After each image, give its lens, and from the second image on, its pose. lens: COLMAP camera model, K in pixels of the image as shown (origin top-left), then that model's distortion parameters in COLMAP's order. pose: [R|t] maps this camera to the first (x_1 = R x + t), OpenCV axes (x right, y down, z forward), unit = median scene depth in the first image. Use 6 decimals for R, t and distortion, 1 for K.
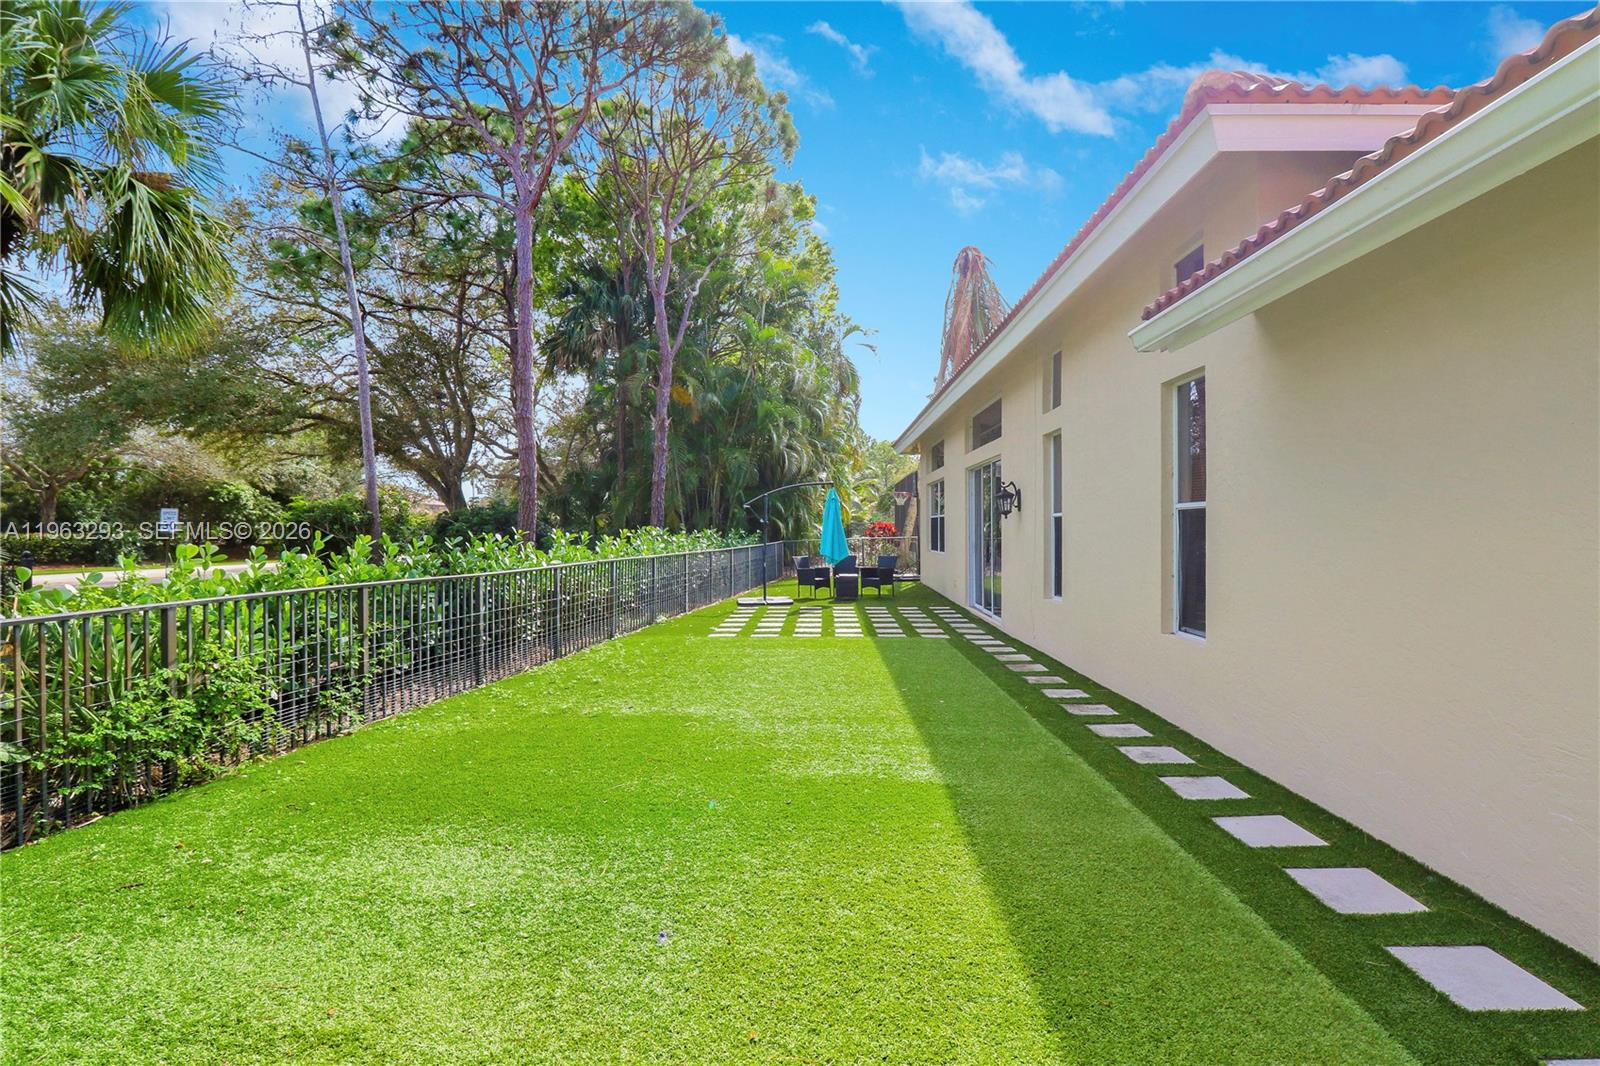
lens RADIAL K [[767.5, 0, 802.6], [0, 767.5, 534.9], [0, 0, 1]] dist [-0.016961, -0.002404]
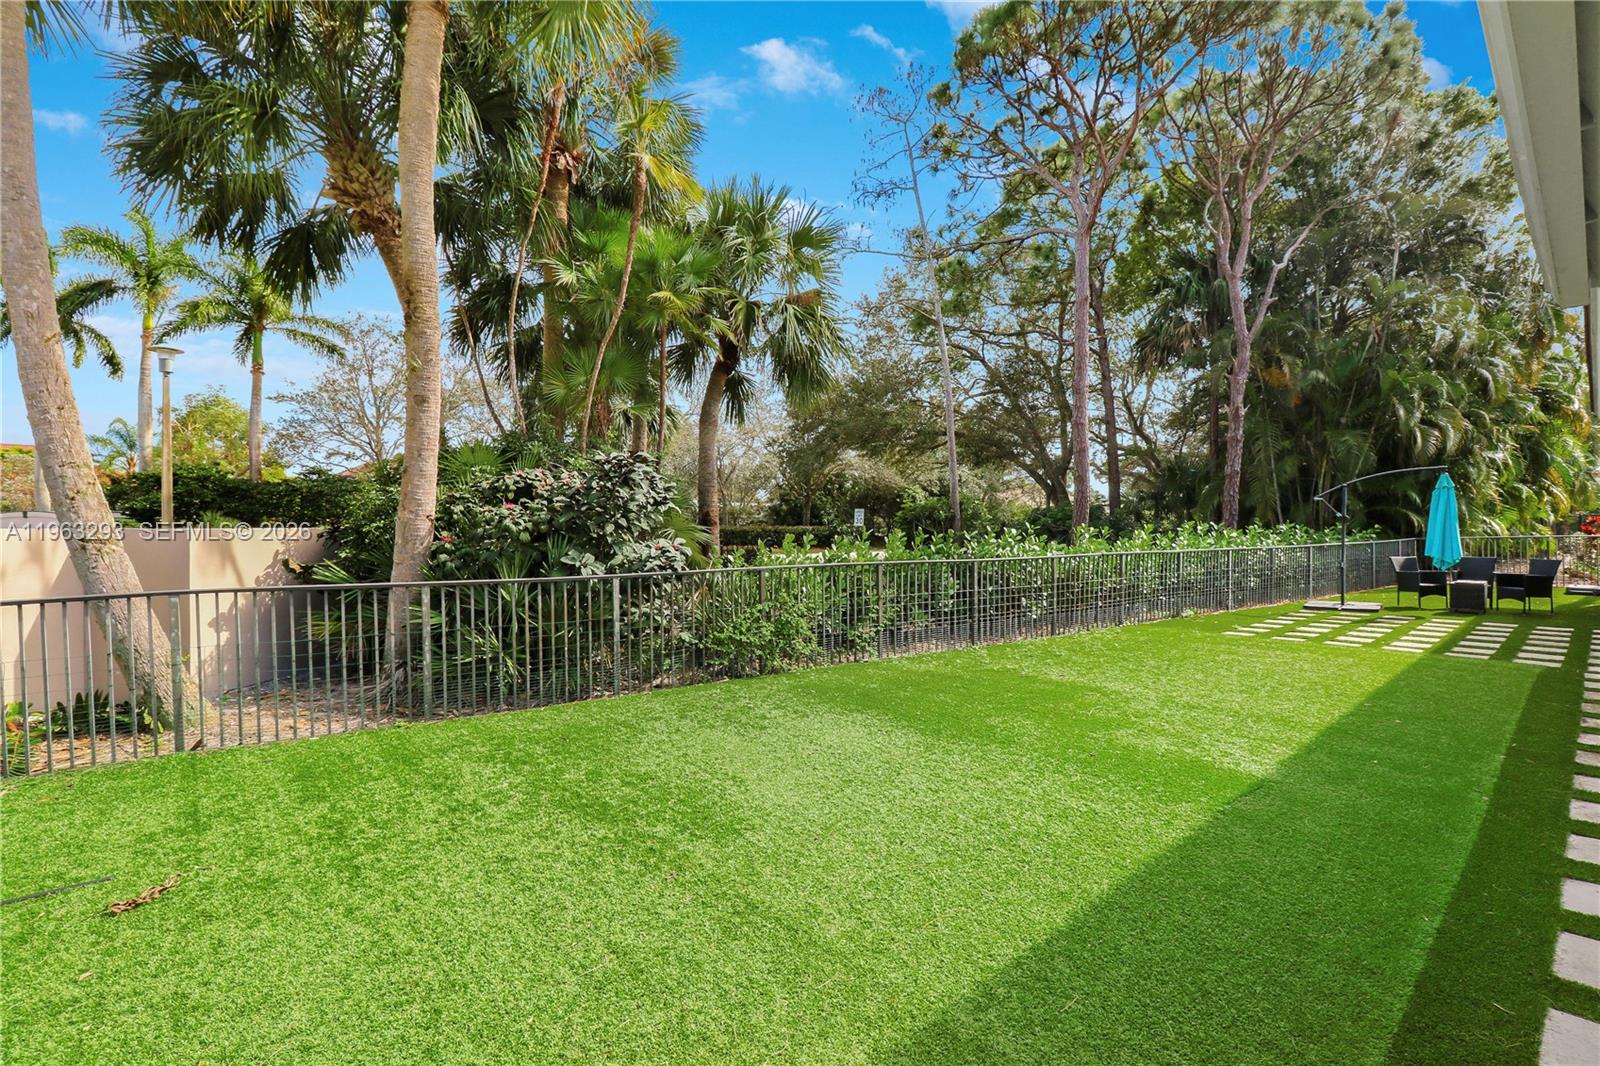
lens RADIAL K [[767.5, 0, 800.4], [0, 767.5, 533.9], [0, 0, 1]] dist [-0.016961, -0.002404]
pose [[0.678029, 0.009901, -0.734969, 0.160095], [-0.005108, 0.999949, 0.008759, -0.000598], [0.735018, -0.002184, 0.678045, -0.041424]]
